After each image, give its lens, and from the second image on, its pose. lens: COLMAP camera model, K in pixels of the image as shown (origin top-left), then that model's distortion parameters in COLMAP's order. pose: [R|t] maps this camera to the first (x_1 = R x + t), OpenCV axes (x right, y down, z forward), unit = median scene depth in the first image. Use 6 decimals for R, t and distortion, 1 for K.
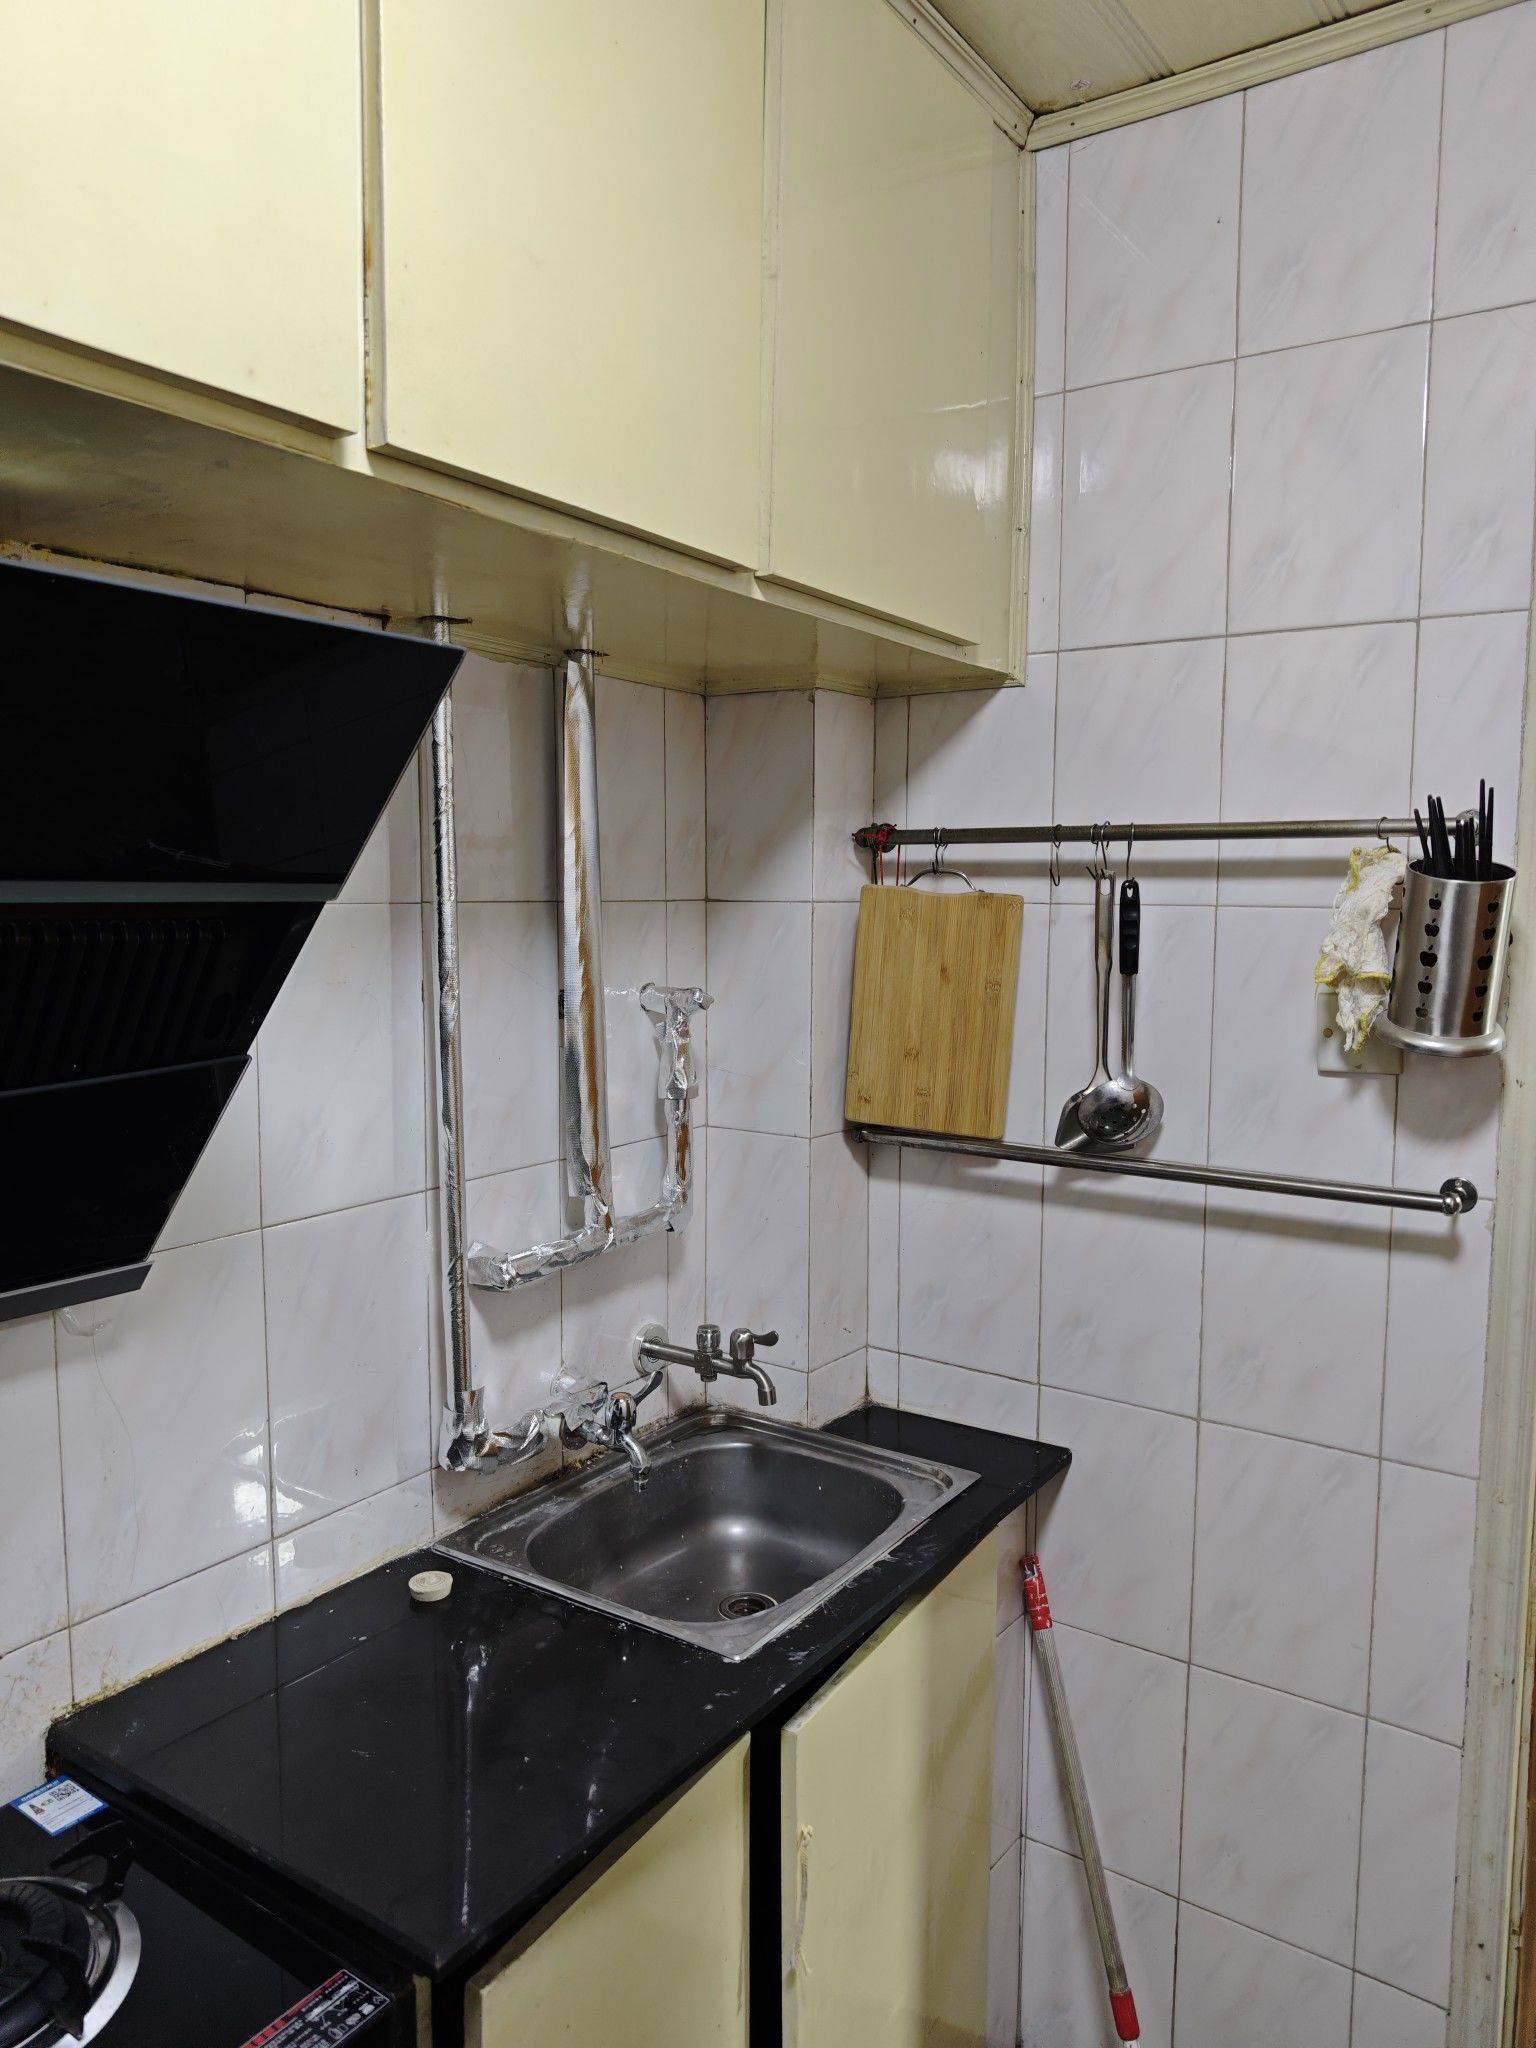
lens RADIAL K [[1444.6, 0, 763.5], [0, 1444.6, 1025.1], [0, 0, 1]] dist [-0.022552, 0.011394]
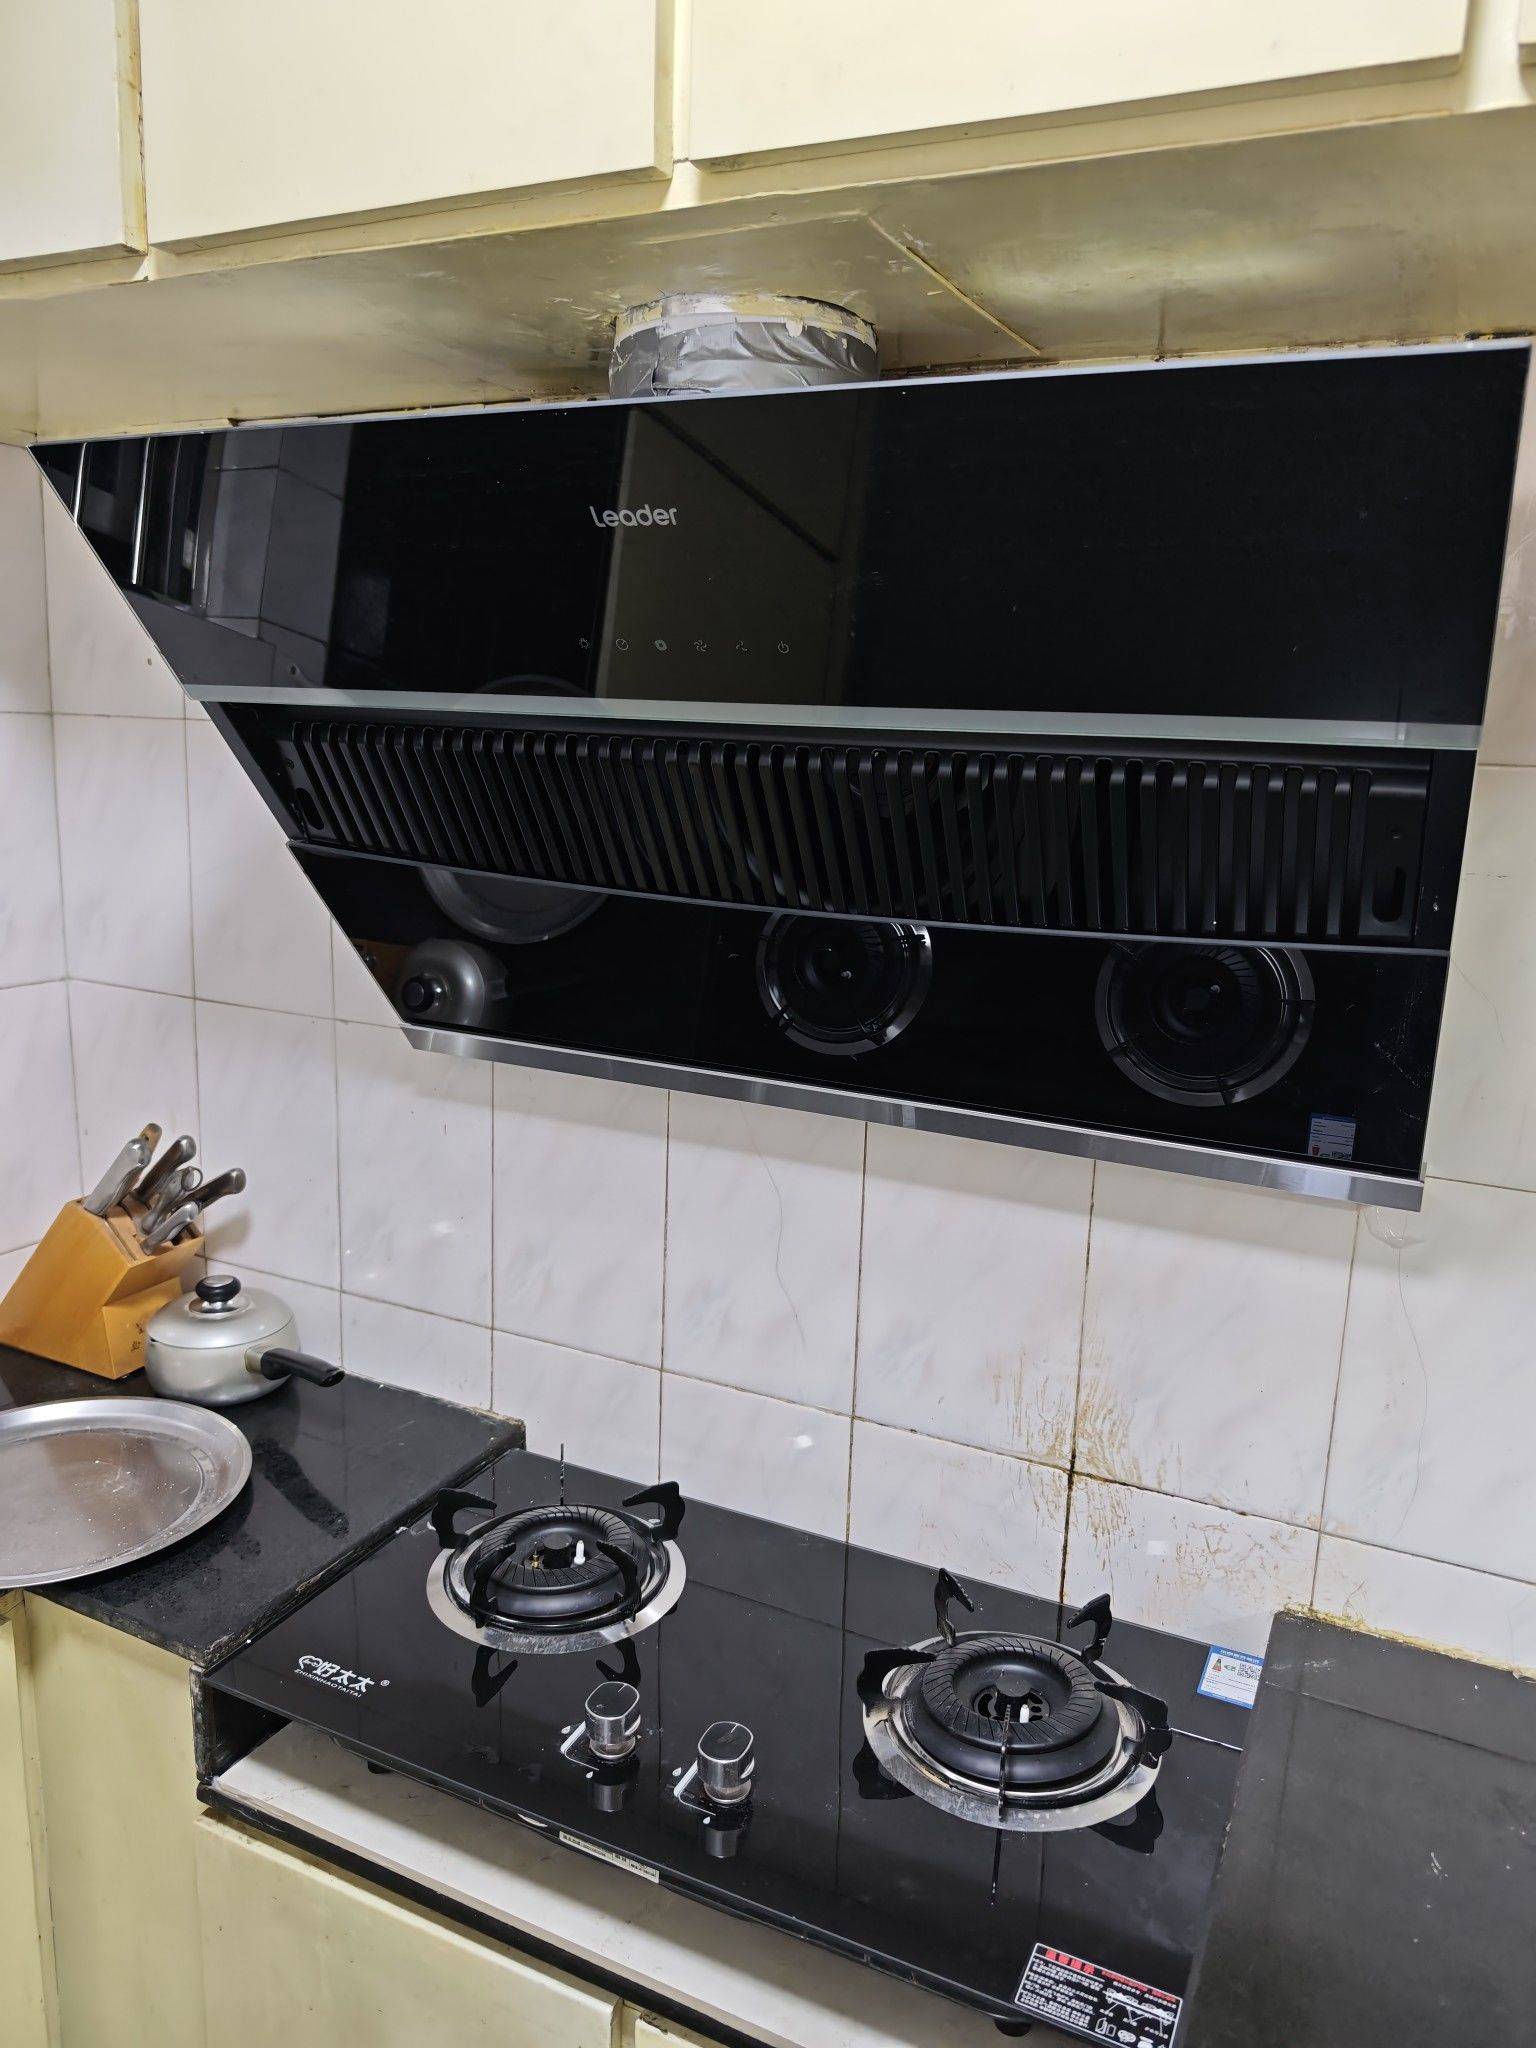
lens RADIAL K [[1444.6, 0, 750.8], [0, 1444.6, 1019.4], [0, 0, 1]] dist [-0.022552, 0.011394]
pose [[0.141348, 0.194670, -0.970631, 0.402109], [-0.124850, 0.976152, 0.177596, -0.041920], [0.982056, 0.096081, 0.162282, 0.555112]]
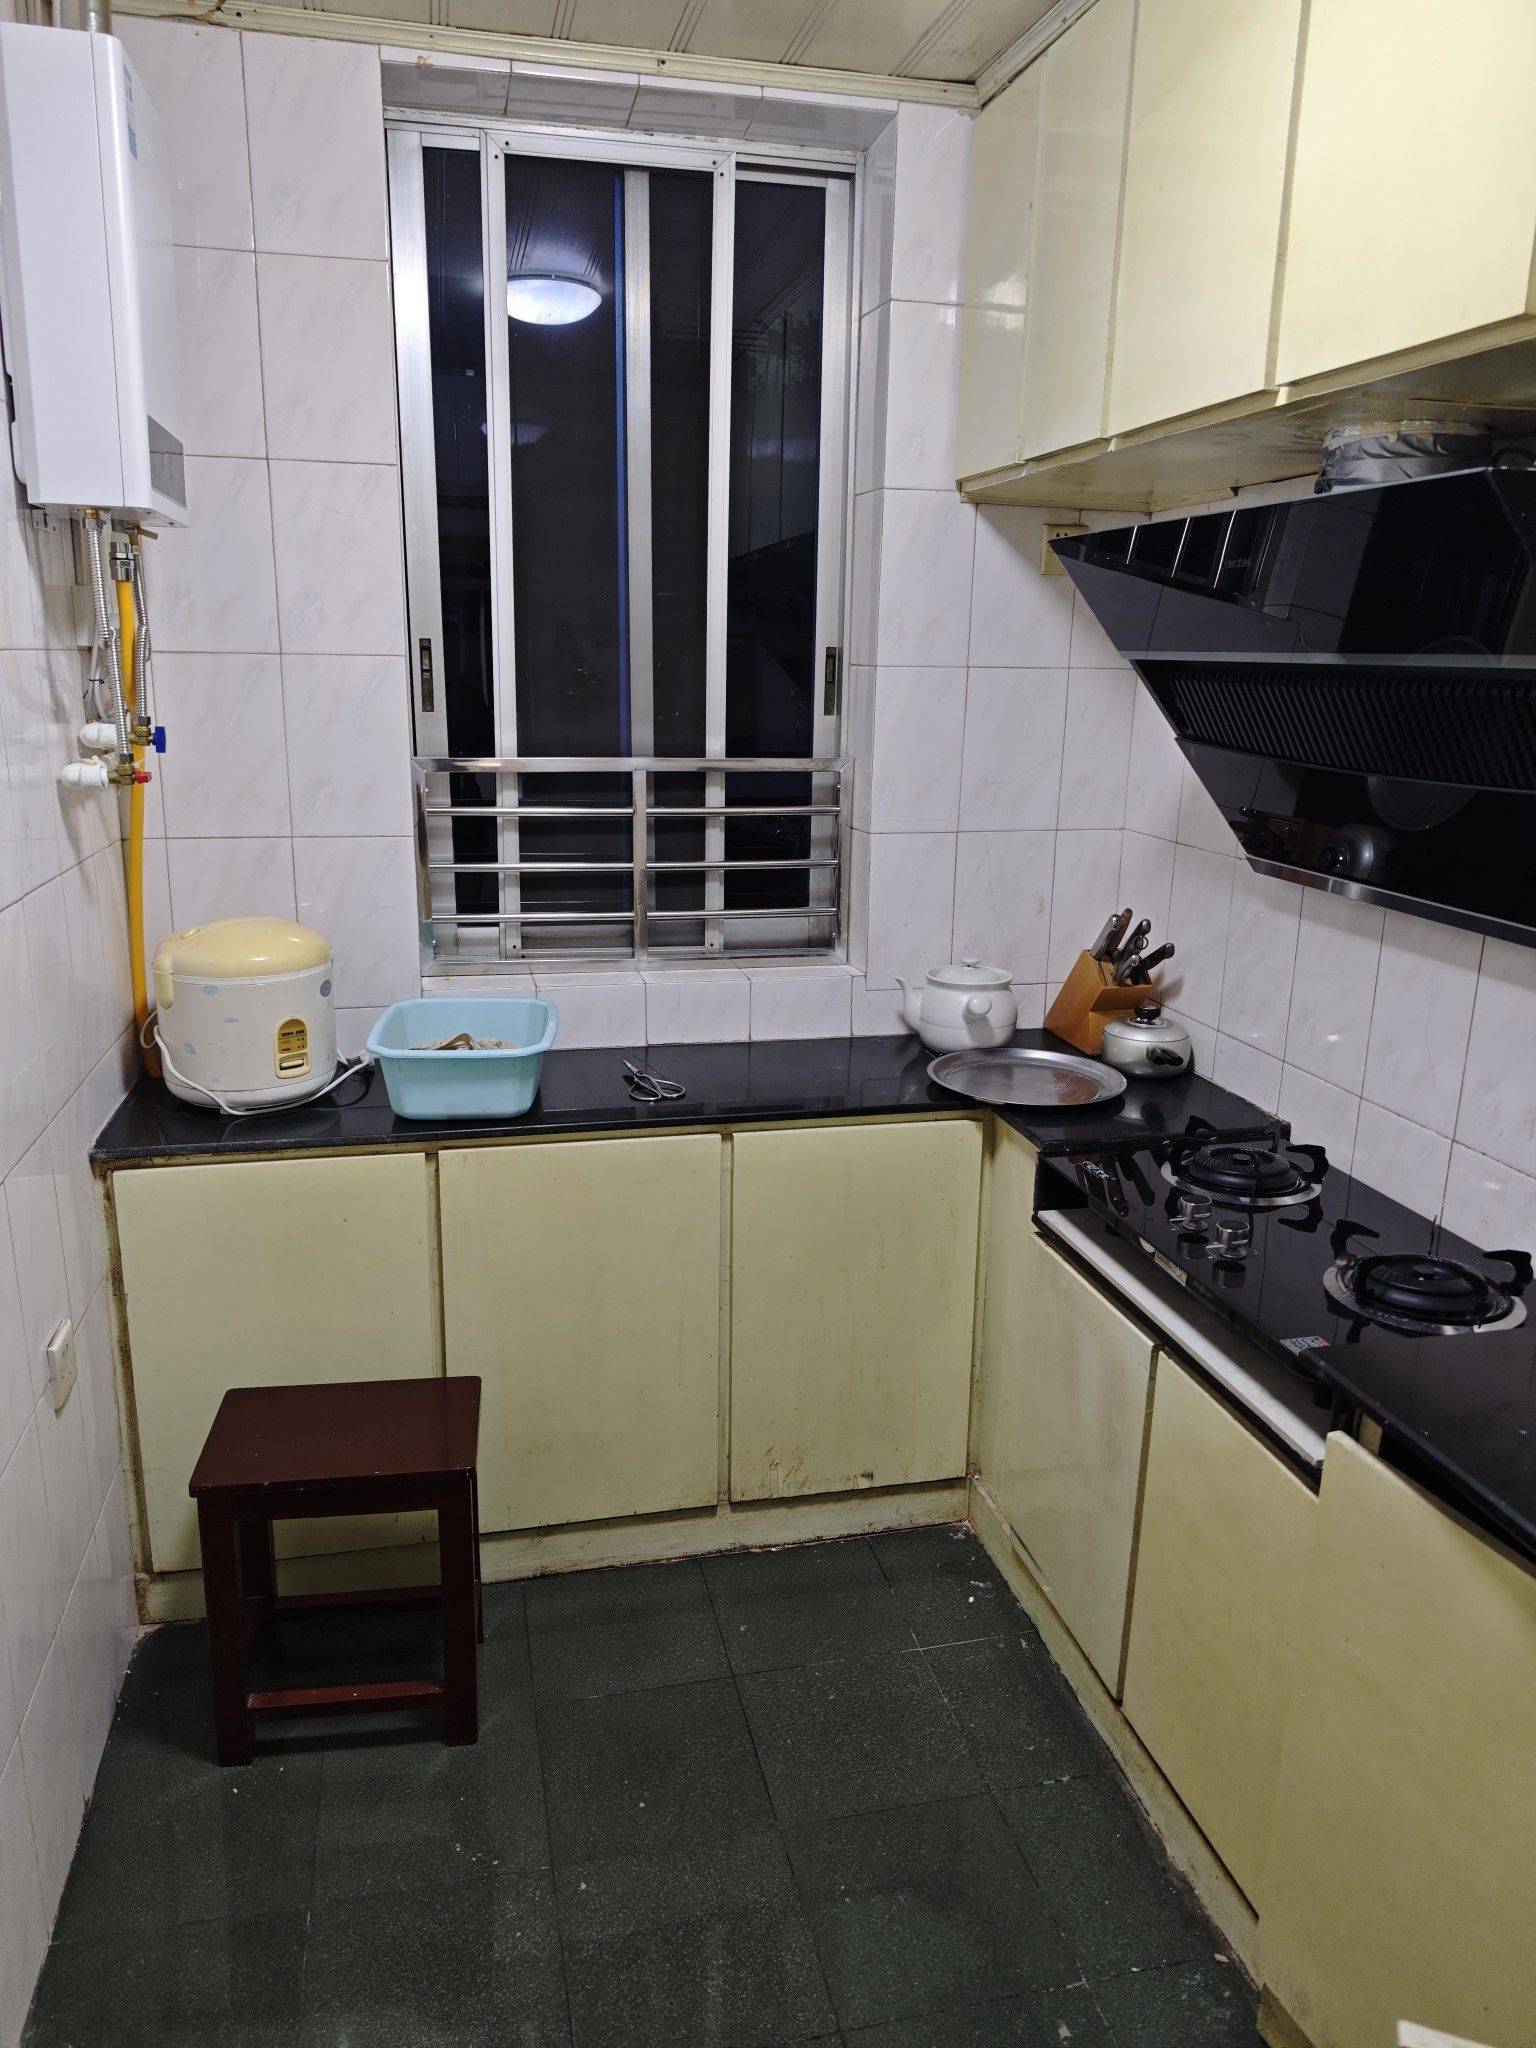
lens RADIAL K [[1444.6, 0, 775.8], [0, 1444.6, 1022.6], [0, 0, 1]] dist [-0.022552, 0.011394]
pose [[-0.675884, 0.161752, -0.719039, 0.884835], [-0.090185, 0.950136, 0.298511, -0.084725], [0.731469, 0.266606, -0.627594, 1.072268]]
